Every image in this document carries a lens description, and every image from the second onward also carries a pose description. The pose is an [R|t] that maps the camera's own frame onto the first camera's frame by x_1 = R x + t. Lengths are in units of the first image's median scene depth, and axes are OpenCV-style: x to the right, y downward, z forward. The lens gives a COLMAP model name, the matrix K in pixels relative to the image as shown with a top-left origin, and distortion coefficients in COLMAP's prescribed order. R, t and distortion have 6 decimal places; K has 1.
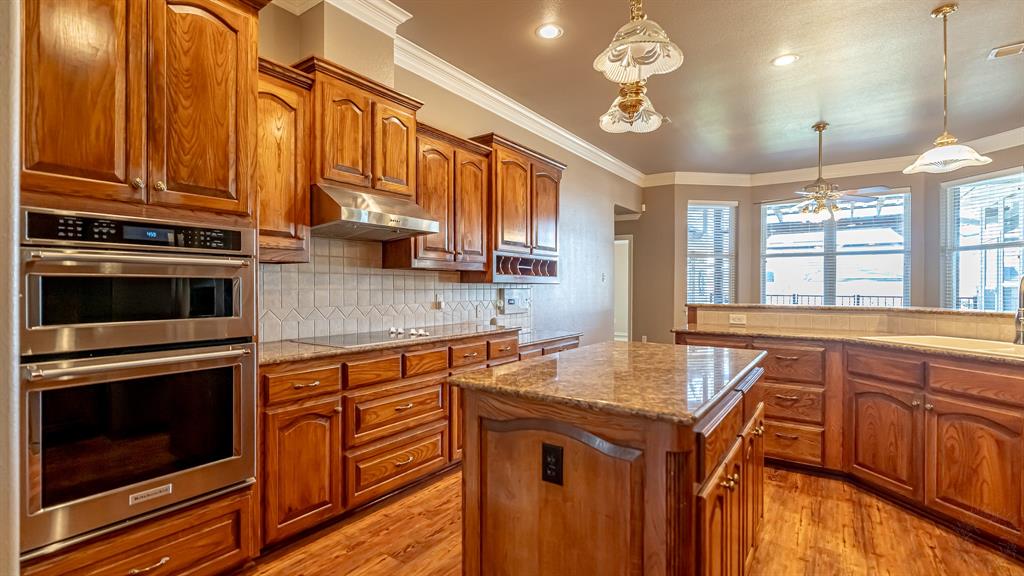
lens RADIAL K [[472.6, 0, 486.4], [0, 472.6, 292.8], [0, 0, 1]] dist [-0.012140, 0.001641]
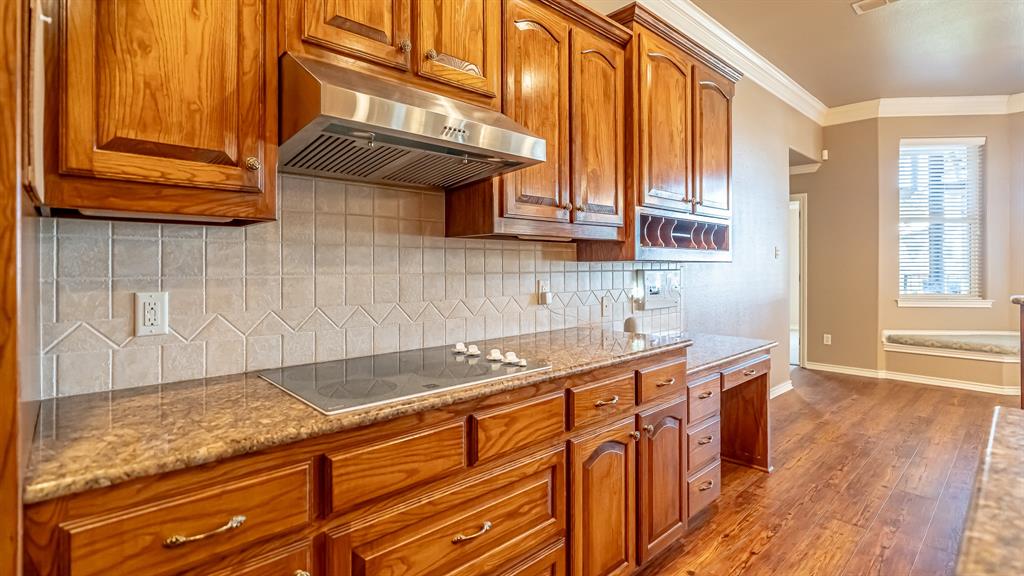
lens RADIAL K [[472.6, 0, 485.7], [0, 472.6, 269.1], [0, 0, 1]] dist [-0.012140, 0.001641]
pose [[0.978835, -0.002562, -0.204634, -0.054415], [0.001274, 0.999979, -0.006427, -0.008418], [0.204646, 0.006030, 0.978818, 0.446084]]
